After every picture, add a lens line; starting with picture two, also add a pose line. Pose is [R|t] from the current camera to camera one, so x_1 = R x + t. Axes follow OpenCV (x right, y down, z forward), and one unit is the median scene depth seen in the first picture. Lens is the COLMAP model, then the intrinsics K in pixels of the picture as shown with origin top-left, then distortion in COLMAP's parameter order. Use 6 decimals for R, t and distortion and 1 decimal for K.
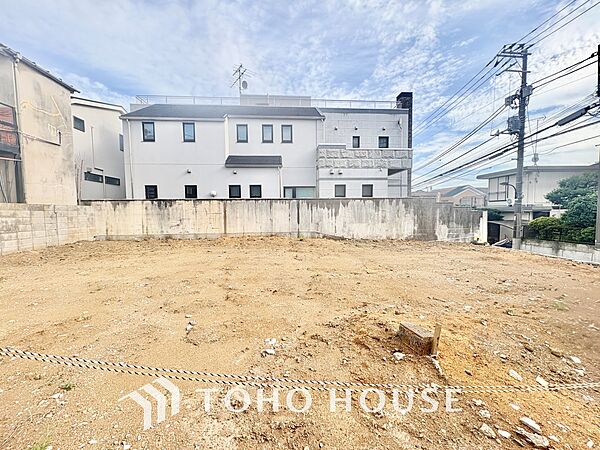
lens RADIAL K [[236.1, 0, 300.0], [0, 236.1, 225.0], [0, 0, 1]] dist [-0.001548, -0.000475]
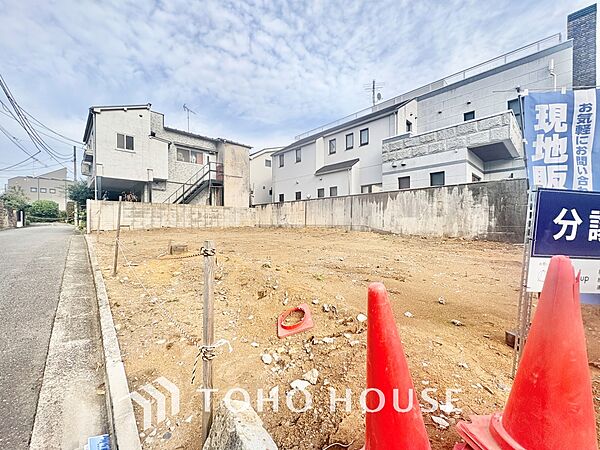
lens RADIAL K [[237.1, 0, 300.9], [0, 237.1, 224.1], [0, 0, 1]] dist [-0.001047, -0.000058]
pose [[0.632897, 0.015474, -0.774082, 0.671110], [-0.050533, 0.998494, -0.021356, 0.057603], [0.772585, 0.052632, 0.632726, 0.114076]]
